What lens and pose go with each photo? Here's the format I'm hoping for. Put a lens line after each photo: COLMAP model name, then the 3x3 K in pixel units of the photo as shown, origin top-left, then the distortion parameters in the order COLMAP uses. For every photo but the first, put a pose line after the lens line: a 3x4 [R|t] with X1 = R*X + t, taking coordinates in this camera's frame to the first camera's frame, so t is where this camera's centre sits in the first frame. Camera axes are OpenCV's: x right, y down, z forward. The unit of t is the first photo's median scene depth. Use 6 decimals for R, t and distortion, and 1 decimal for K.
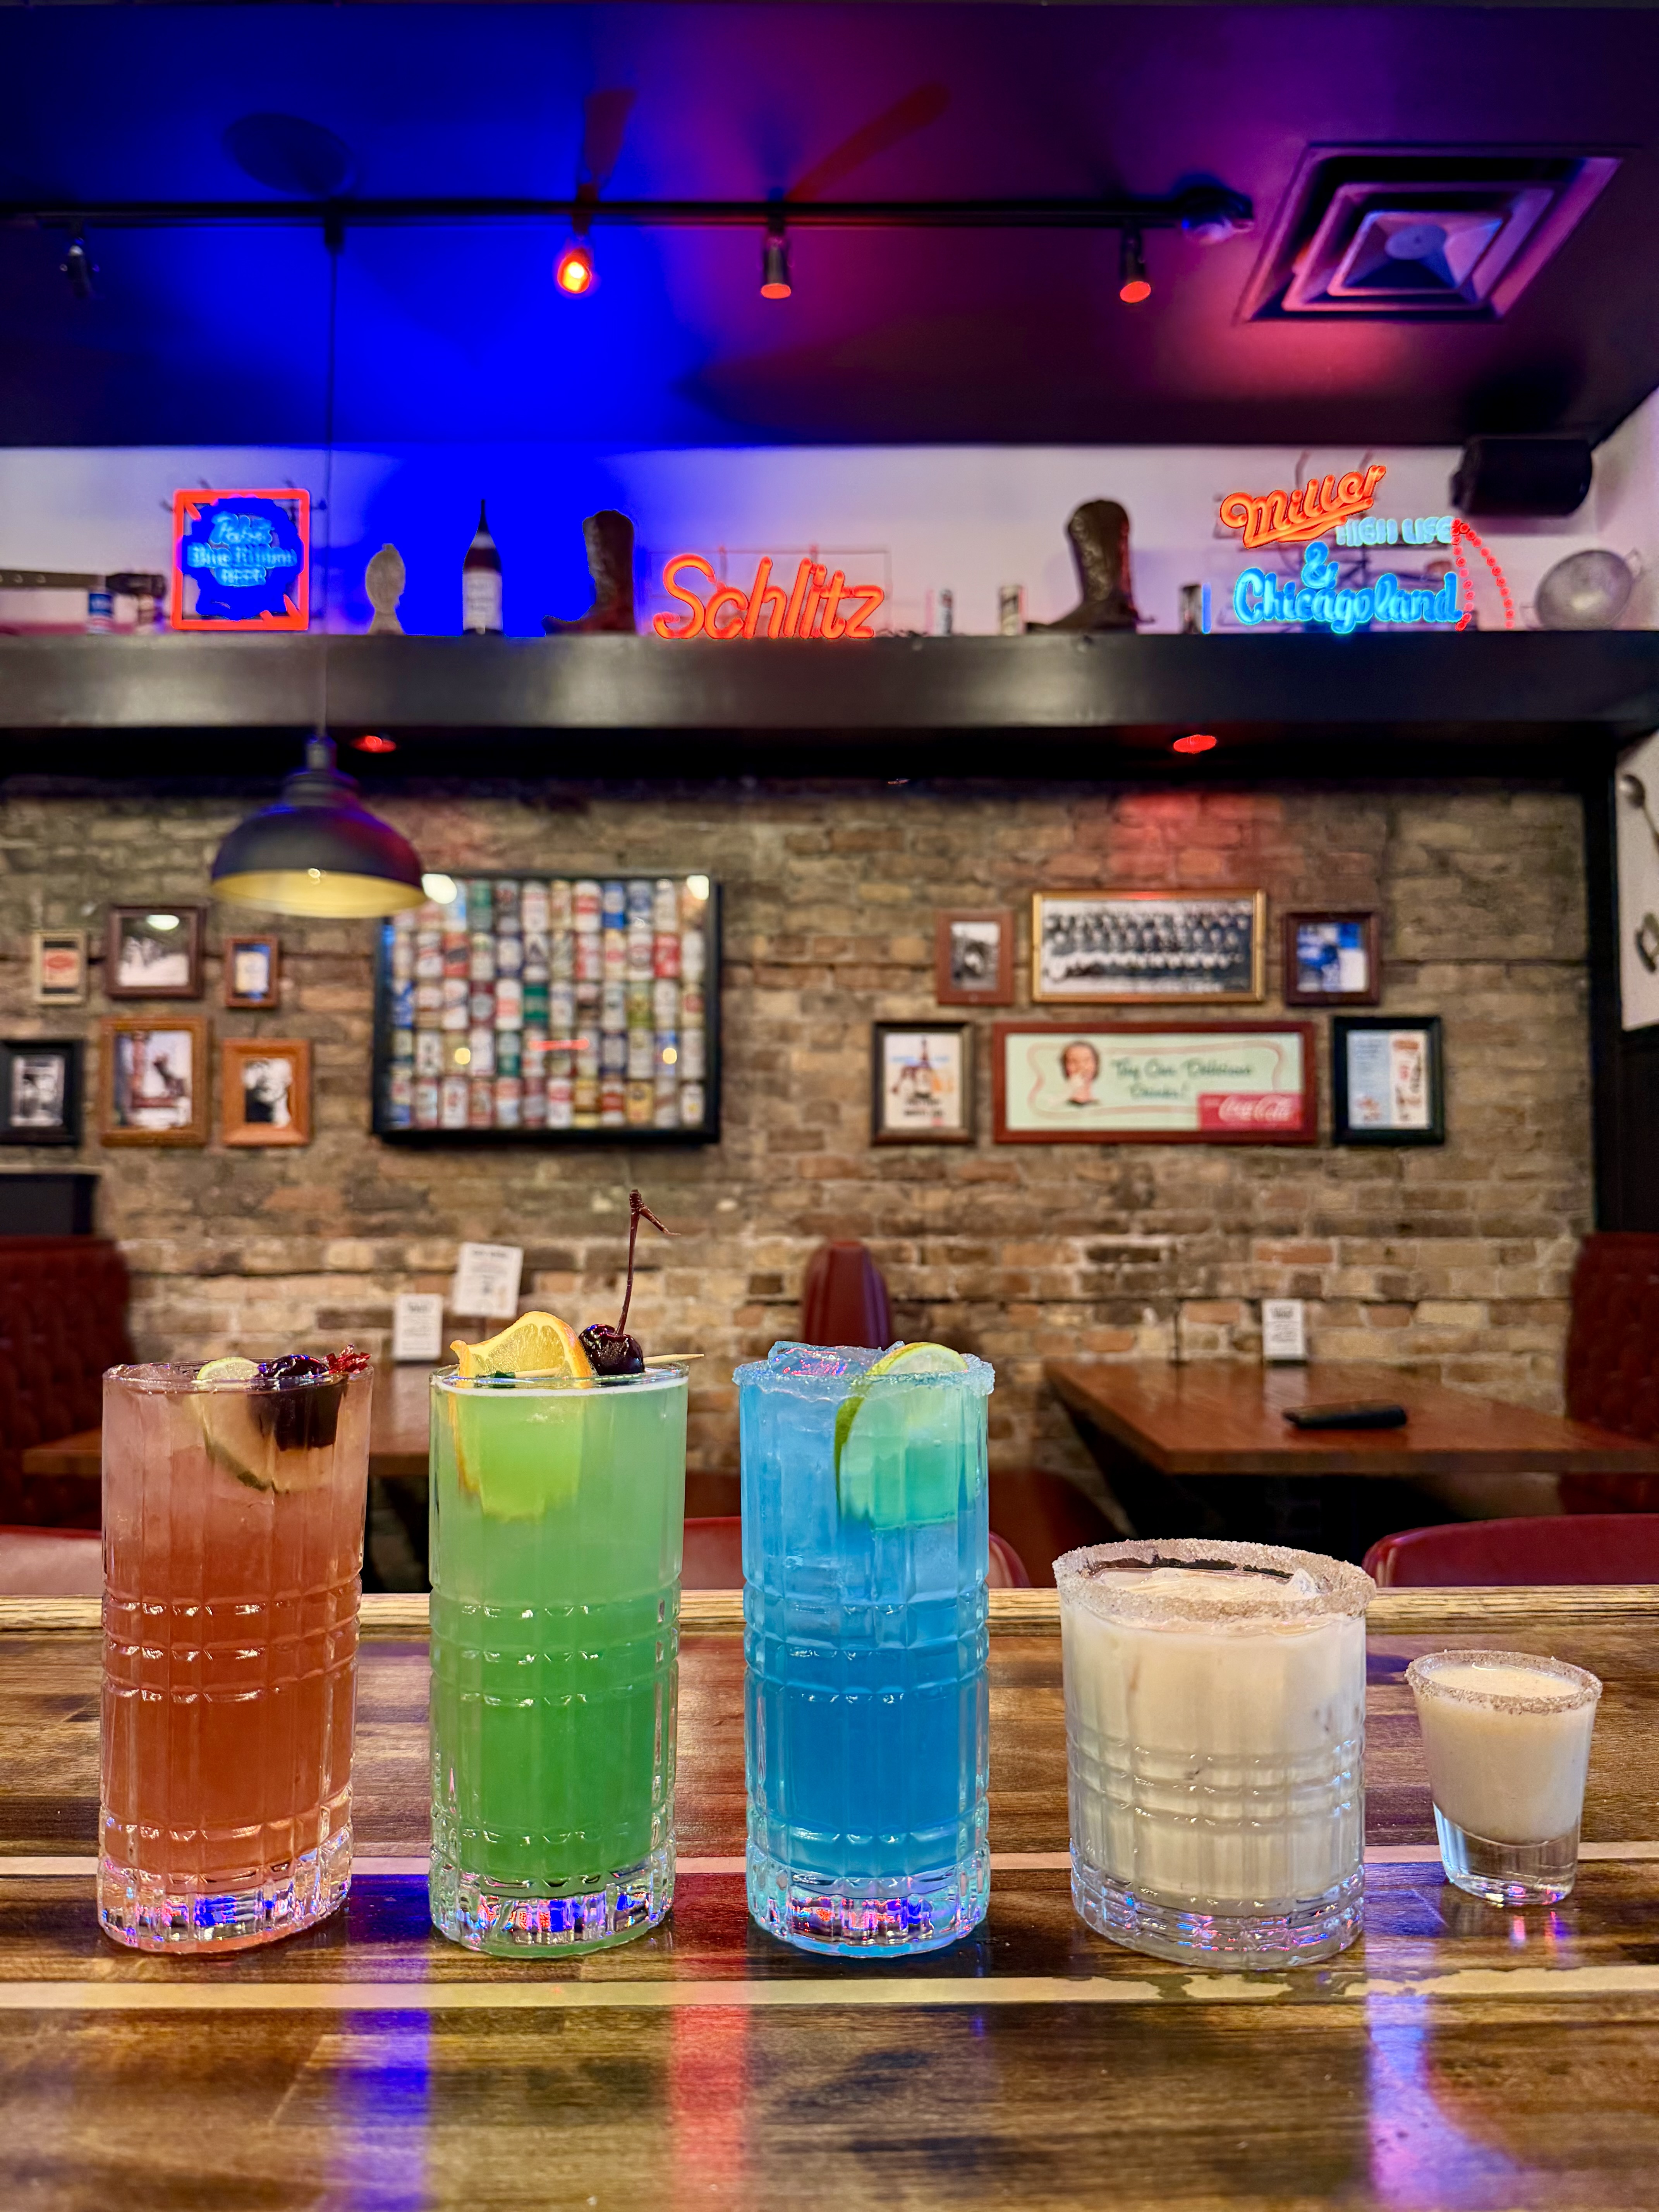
lens RADIAL K [[1574.8, 0, 829.5], [0, 1574.8, 1106.0], [0, 0, 1]] dist [0.105225, -0.273053]
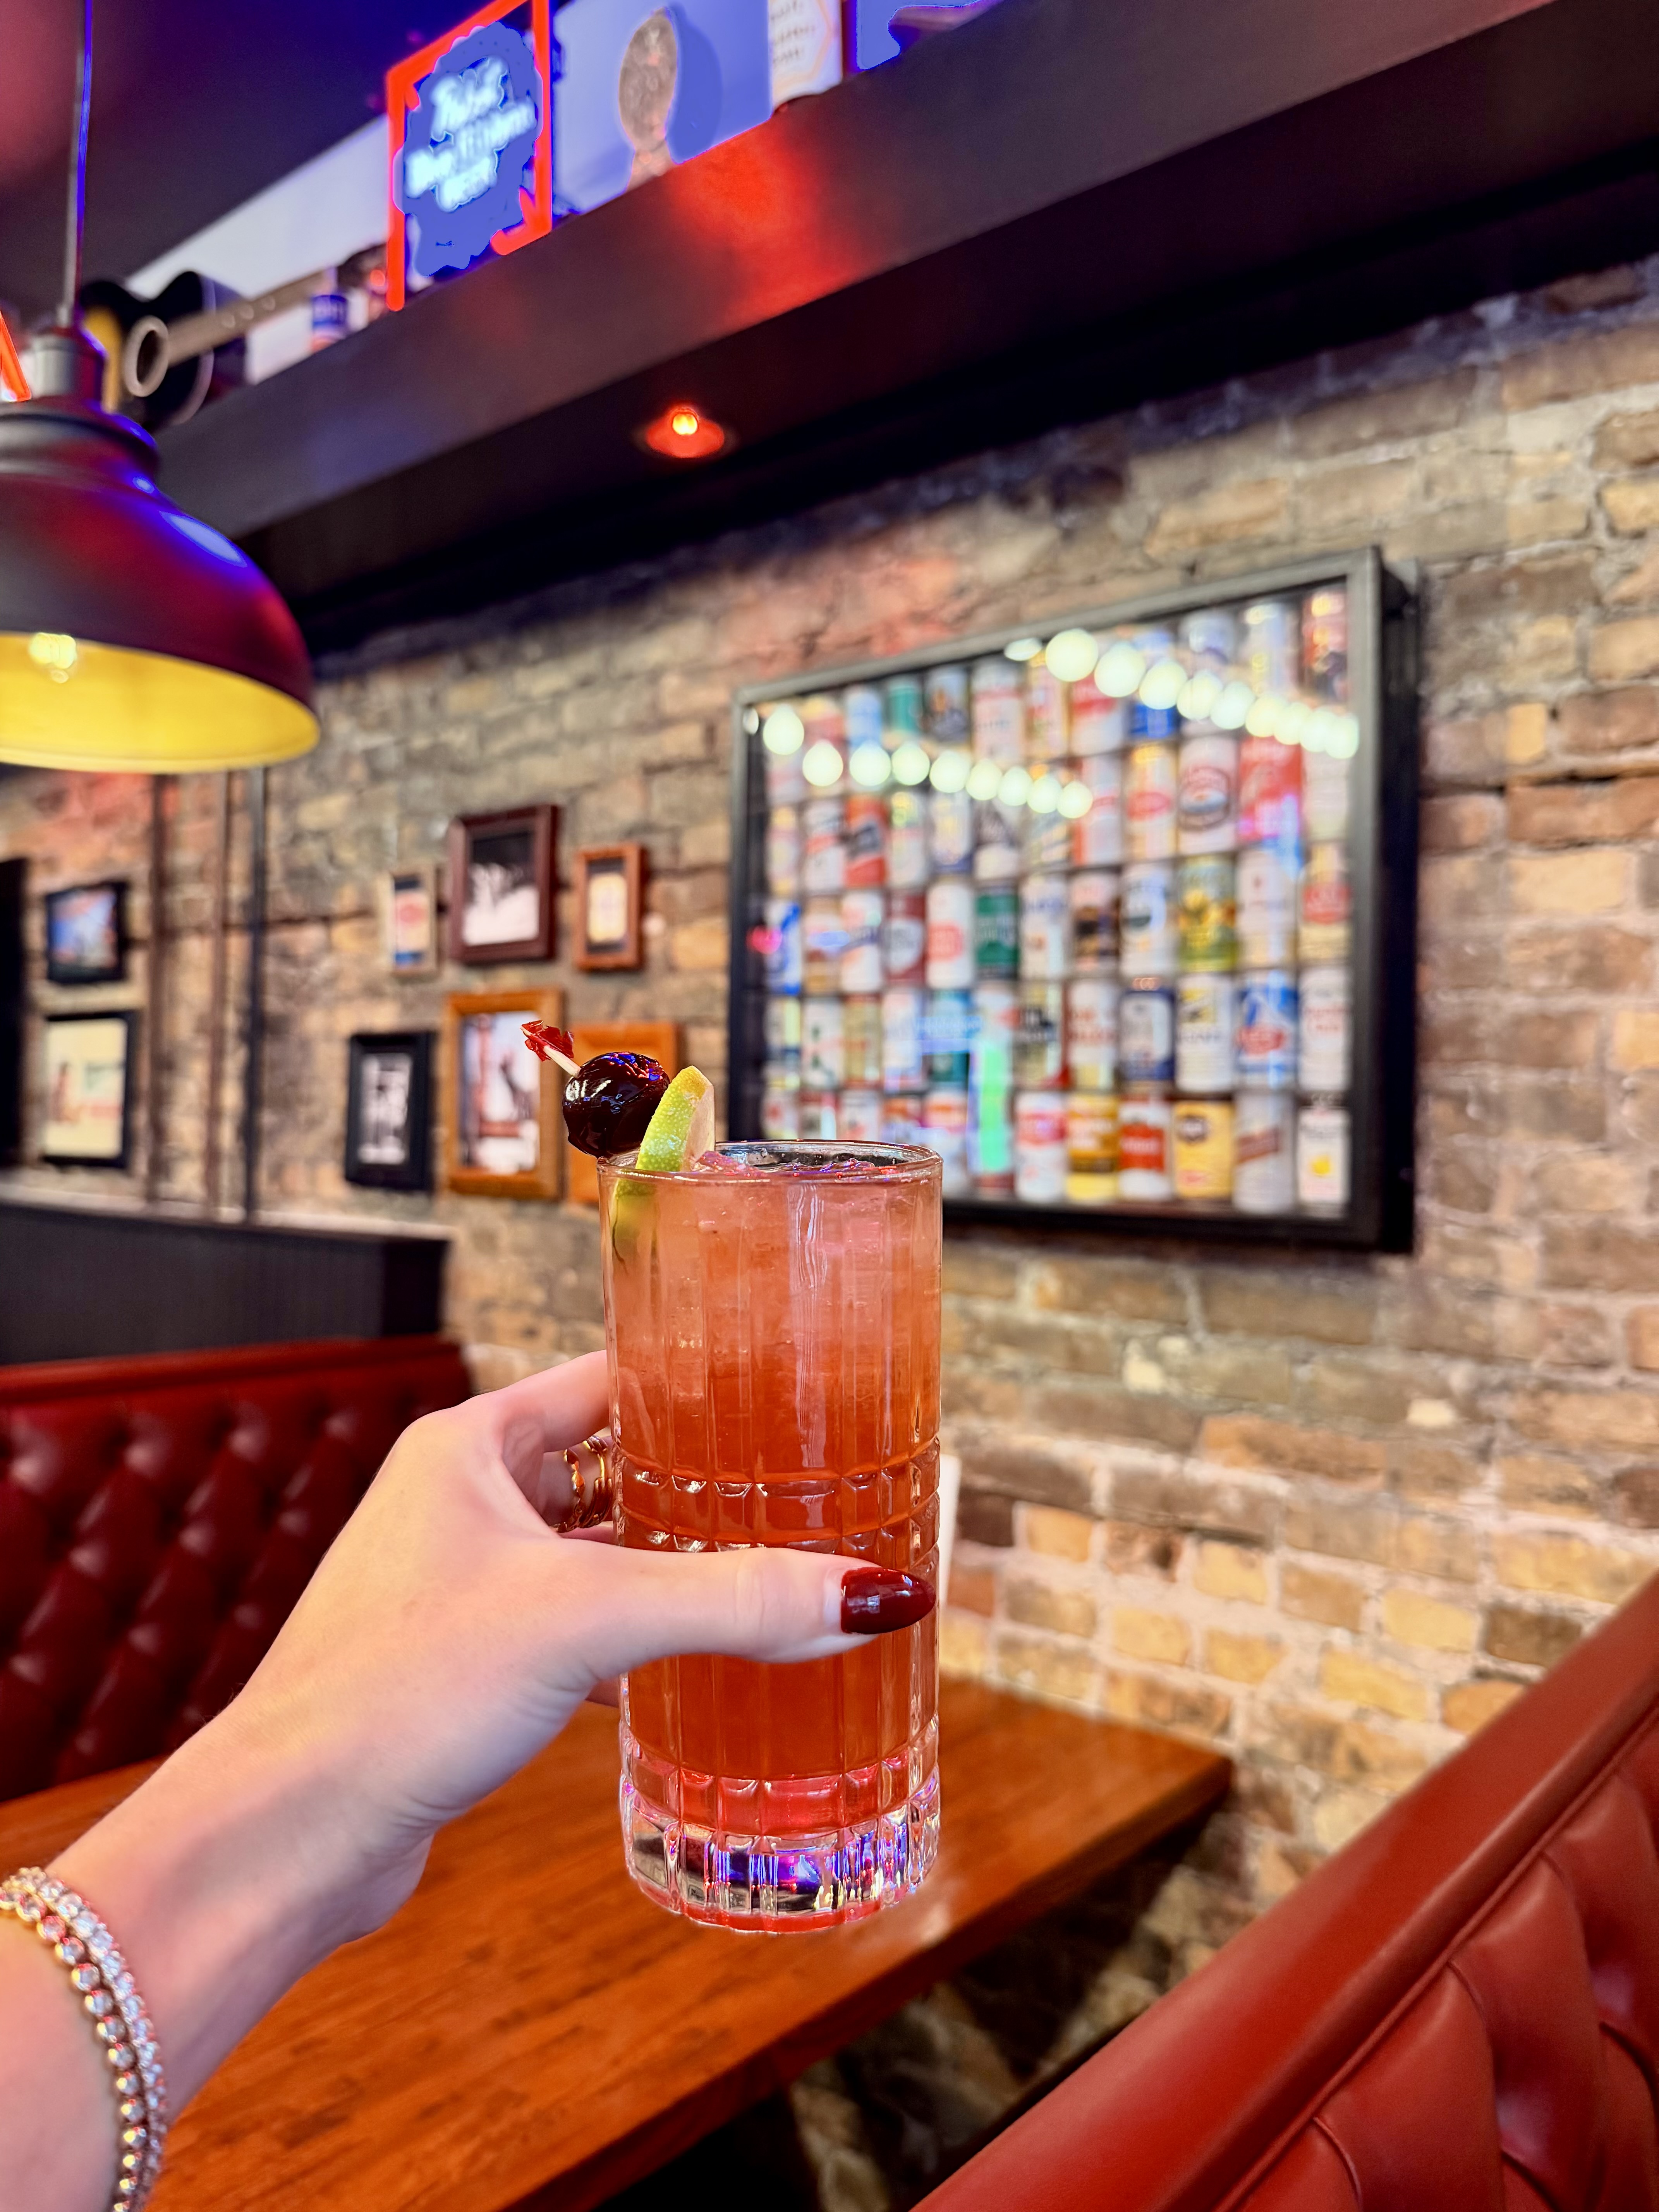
lens RADIAL K [[1574.8, 0, 829.5], [0, 1574.8, 1106.0], [0, 0, 1]] dist [0.105225, -0.273053]
pose [[0.768810, 0.005877, -0.639450, 0.071571], [0.023625, 0.999014, 0.037585, -0.031469], [0.639040, -0.044003, 0.767914, 0.606965]]
